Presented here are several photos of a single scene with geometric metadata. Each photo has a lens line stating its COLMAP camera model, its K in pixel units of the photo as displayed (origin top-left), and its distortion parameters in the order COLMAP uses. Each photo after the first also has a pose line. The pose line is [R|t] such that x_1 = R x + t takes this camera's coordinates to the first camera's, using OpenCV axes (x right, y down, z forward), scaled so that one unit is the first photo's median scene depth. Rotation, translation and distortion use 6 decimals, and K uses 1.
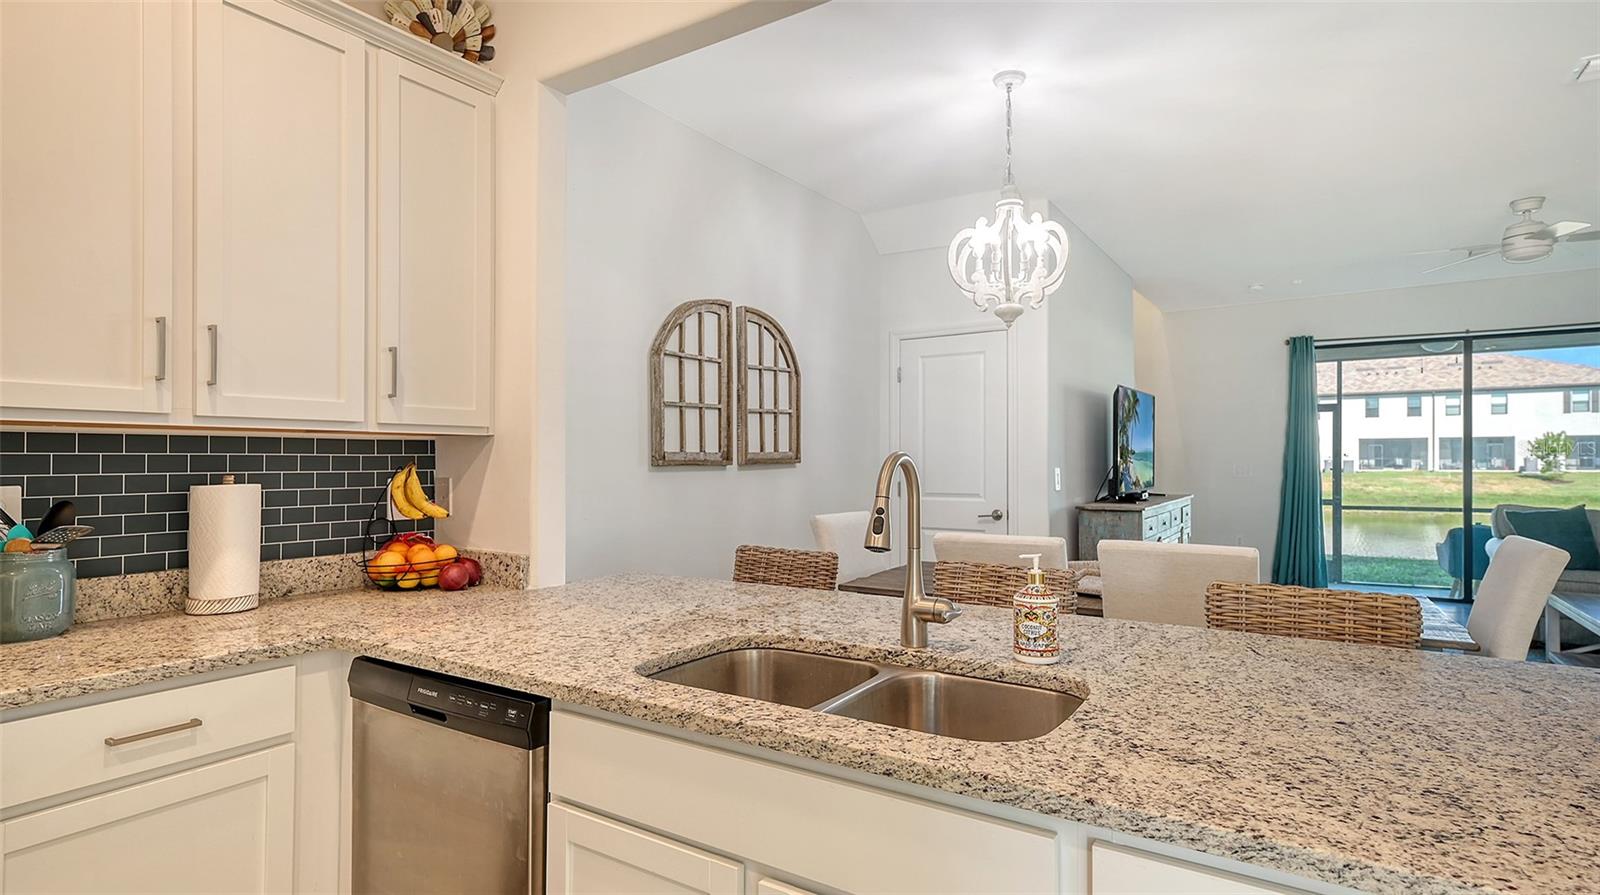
lens RADIAL K [[813.0, 0, 824.8], [0, 813.0, 451.2], [0, 0, 1]] dist [0.005072, 0.006429]
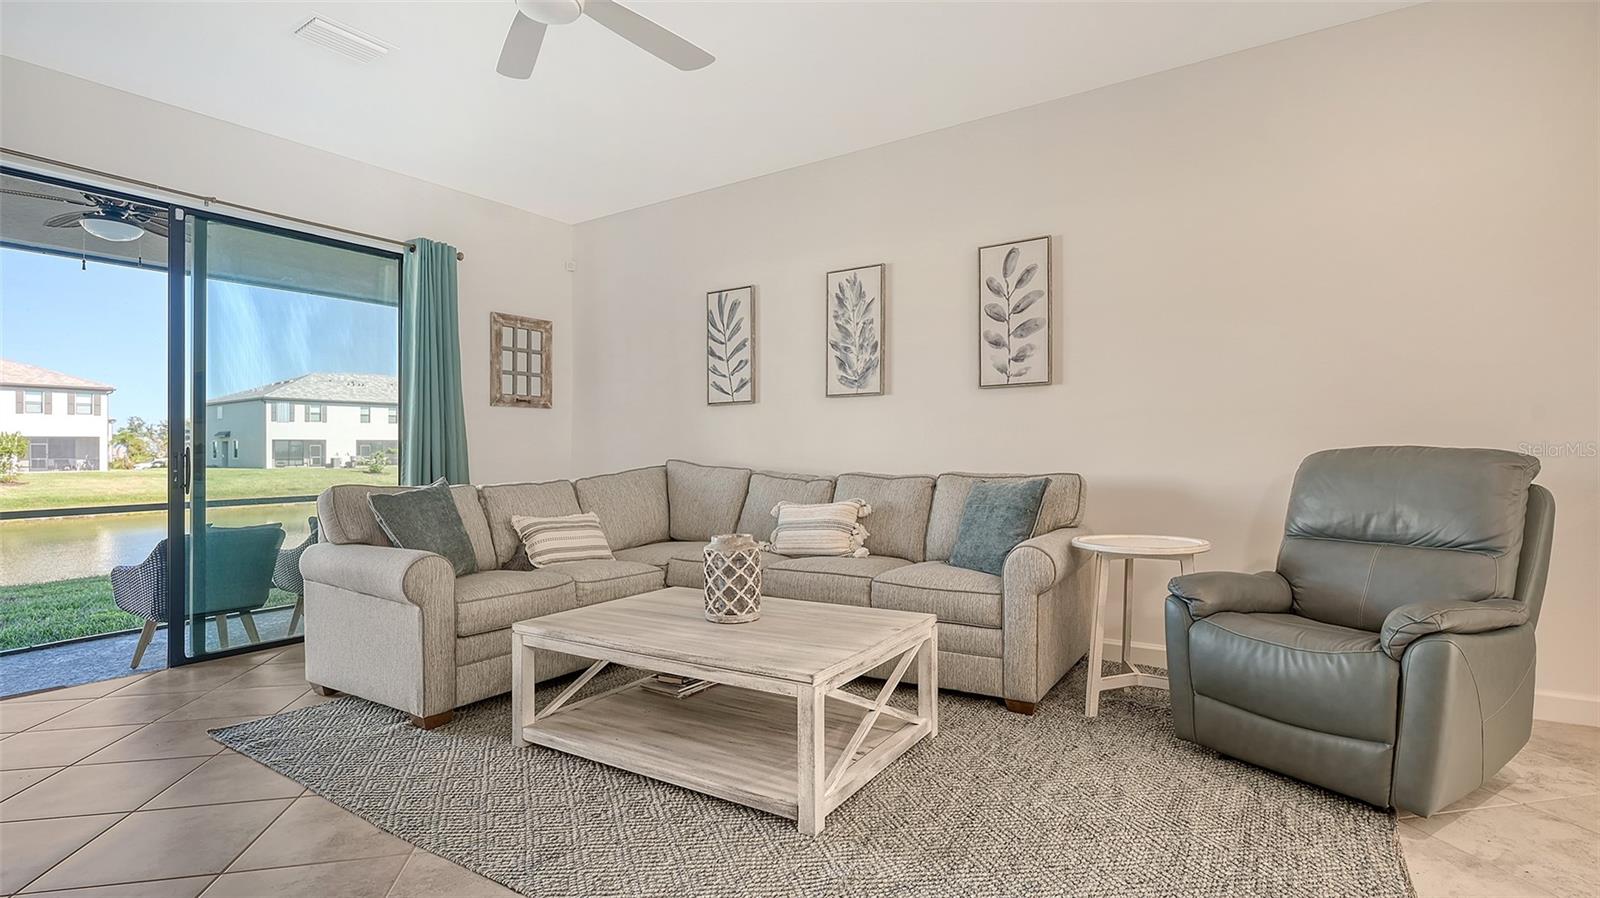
lens RADIAL K [[765.6, 0, 783.6], [0, 765.6, 440.6], [0, 0, 1]] dist [-0.001285, 0.001538]
pose [[0.034878, 0.016799, 0.999250, 0.501730], [0.002926, 0.999853, -0.016911, 0.072966], [-0.999387, 0.003514, 0.034824, 1.109039]]
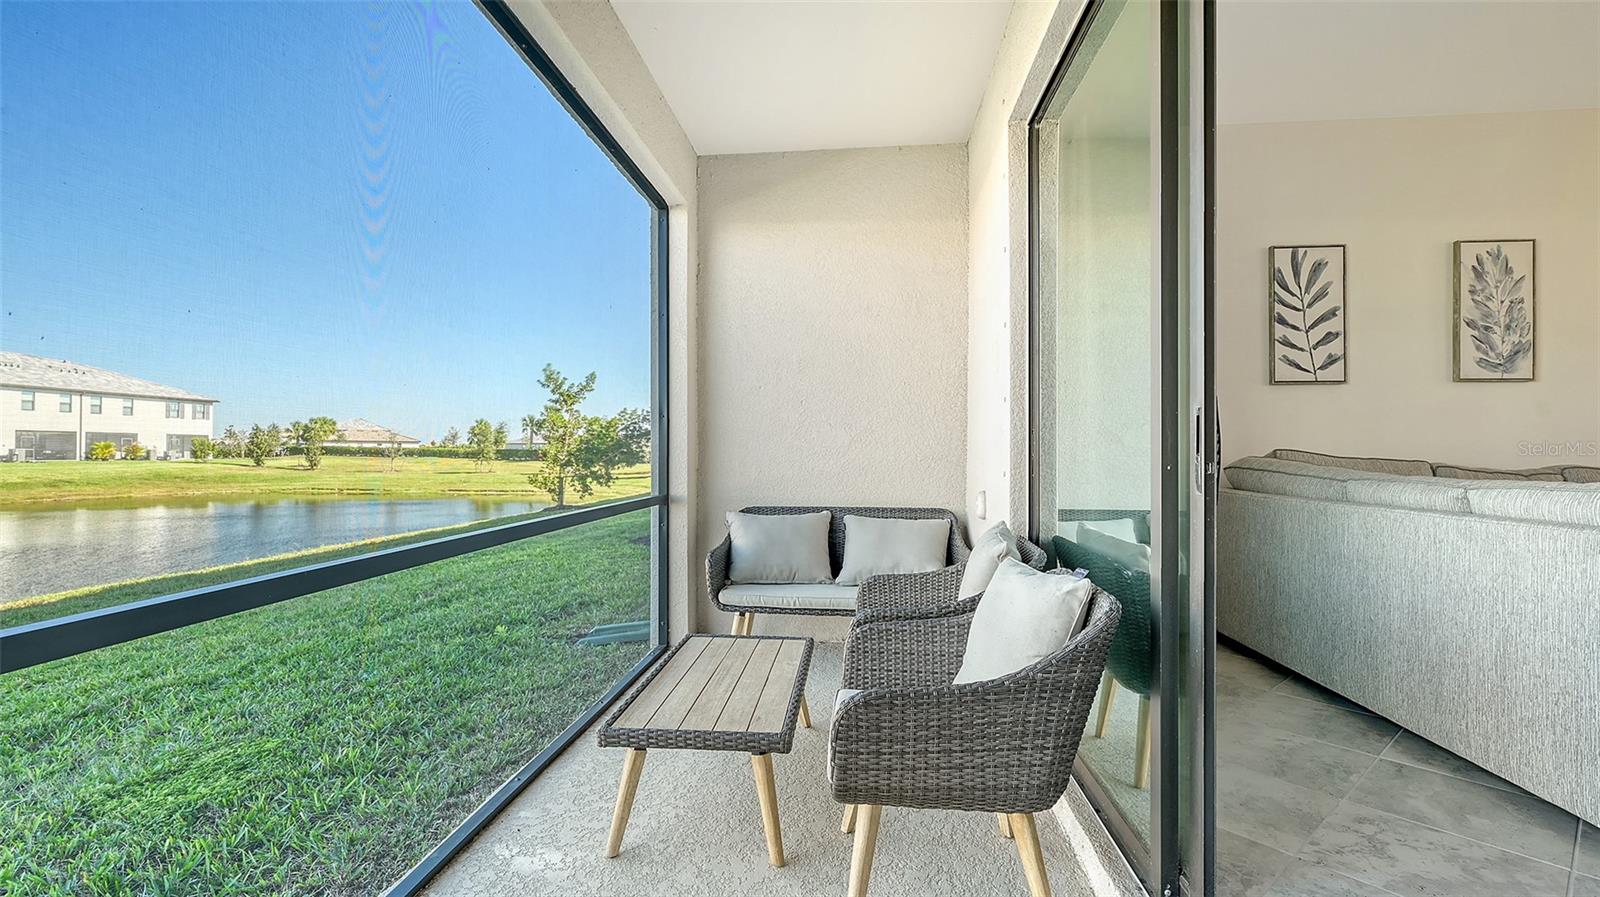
lens RADIAL K [[691.3, 0, 795.1], [0, 691.3, 449.5], [0, 0, 1]] dist [-0.004087, -0.000319]
pose [[-0.438047, 0.004364, 0.898942, 1.293270], [-0.009641, 0.999908, -0.009553, 0.100322], [-0.898901, -0.012852, -0.437964, 2.417135]]
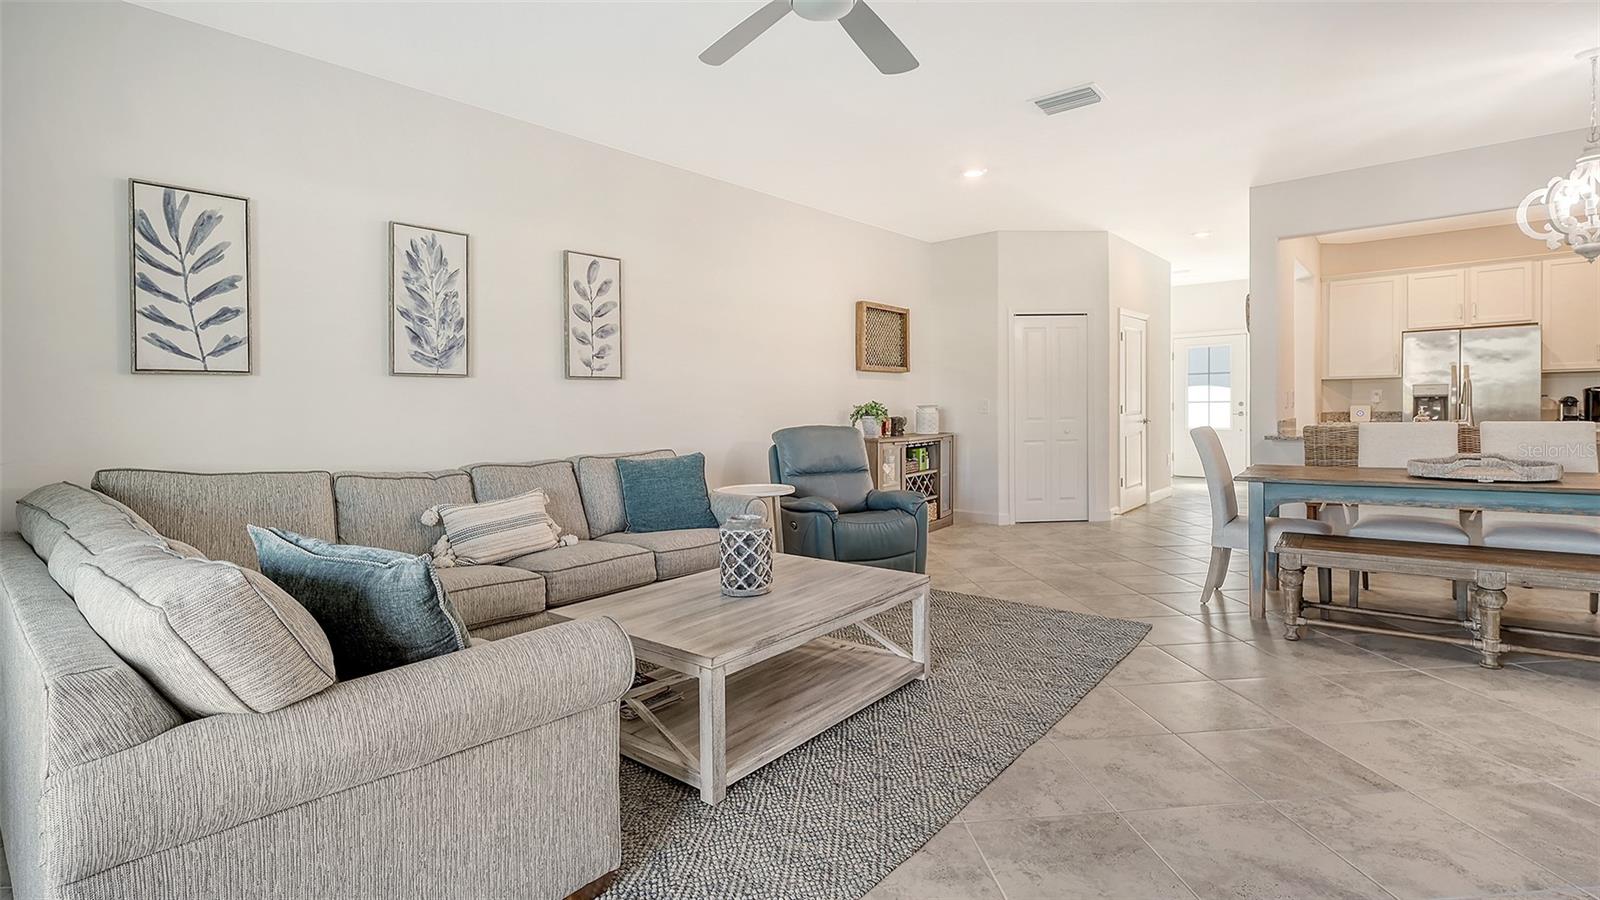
lens RADIAL K [[744.4, 0, 821.6], [0, 744.4, 395.7], [0, 0, 1]] dist [0.002603, -0.000992]
pose [[-0.991375, 0.023921, 0.128852, 1.078198], [0.021112, 0.999510, -0.023125, 0.041914], [-0.129342, -0.020205, -0.991394, 2.002824]]
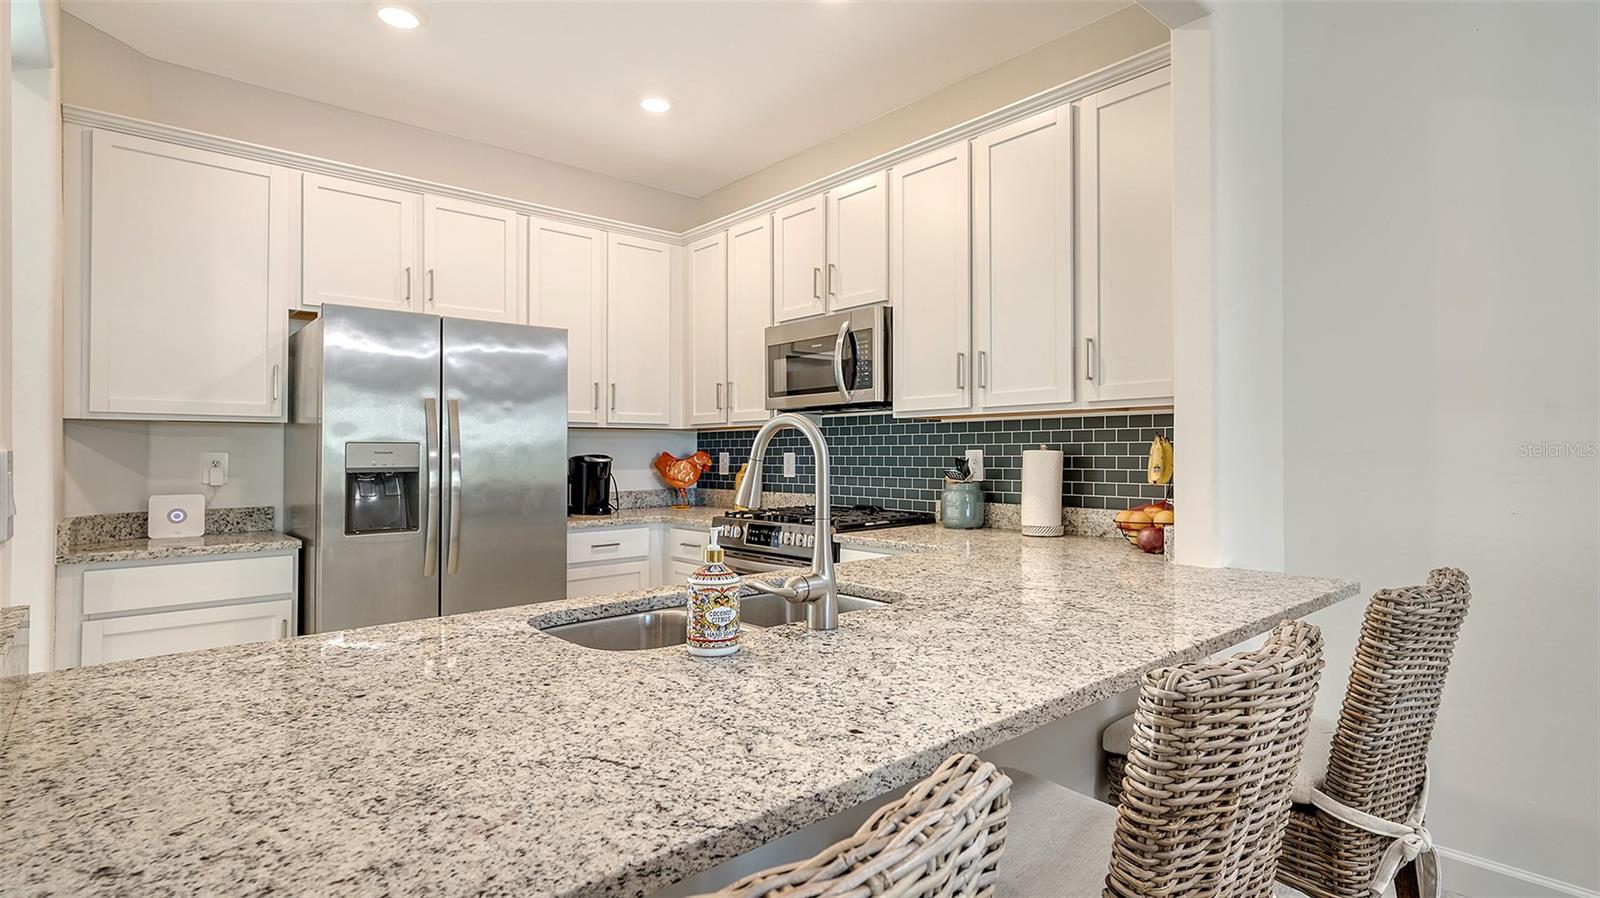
lens RADIAL K [[765.6, 0, 782.8], [0, 765.6, 461.9], [0, 0, 1]] dist [-0.001285, 0.001538]
pose [[-0.291195, 0.015512, -0.956538, 0.413298], [0.017661, 0.999785, 0.010837, 0.020924], [0.956501, -0.013737, -0.291407, 0.537451]]
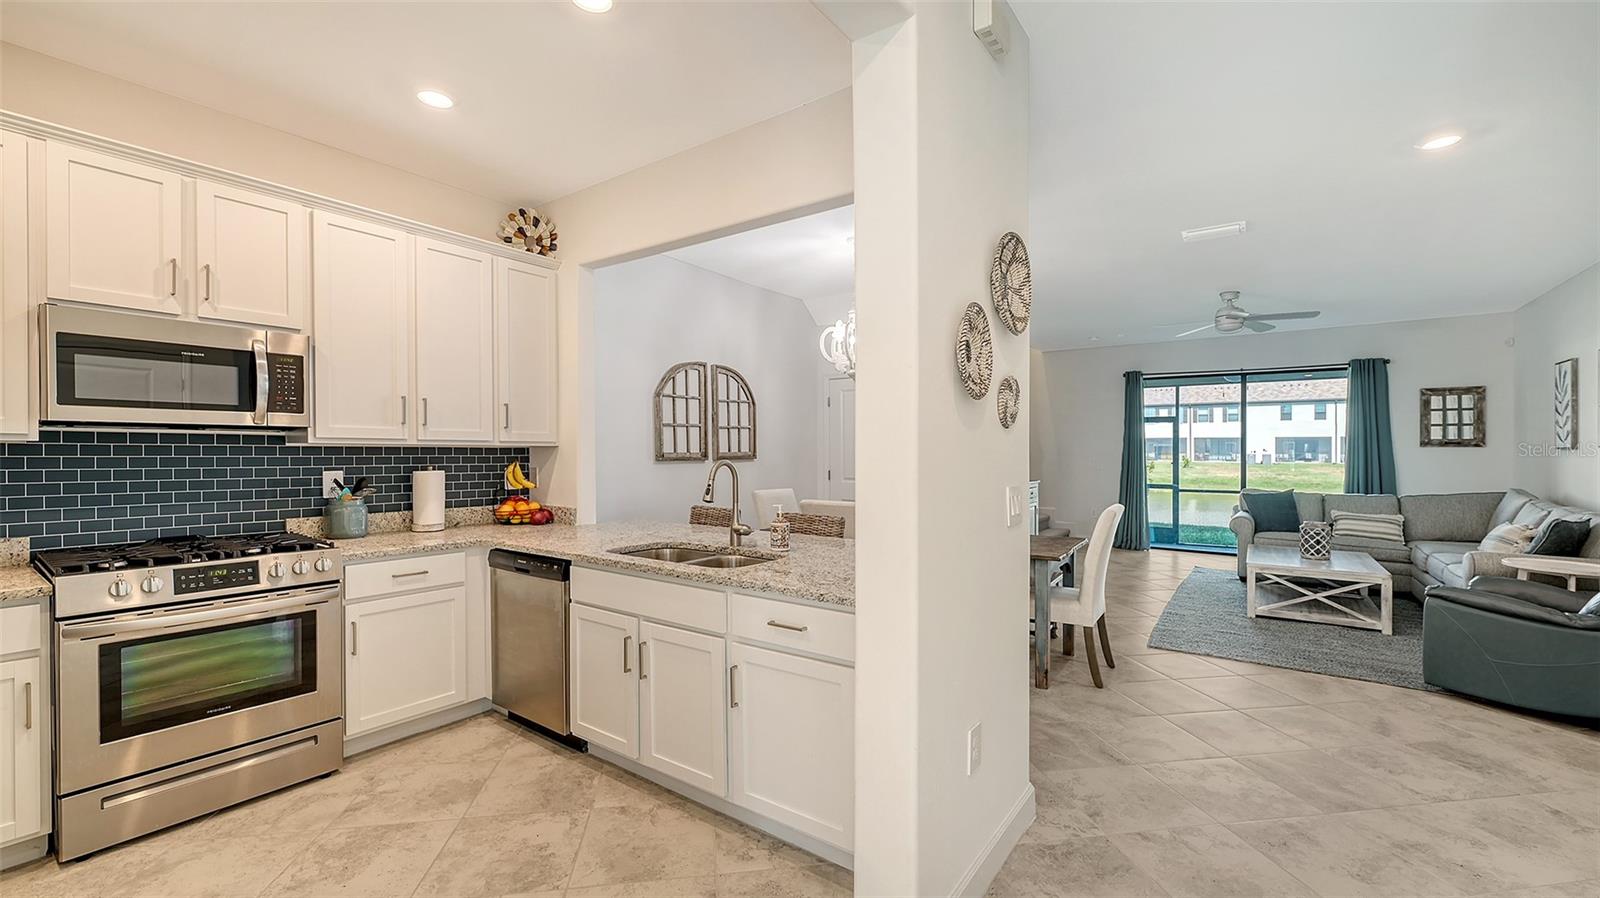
lens RADIAL K [[653.1, 0, 833.1], [0, 653.1, 465.7], [0, 0, 1]] dist [-0.001134, -0.000168]
pose [[0.999510, 0.007183, -0.030473, 0.198830], [-0.006168, 0.999427, 0.033271, -0.019302], [0.030694, -0.033067, 0.998982, -0.359600]]
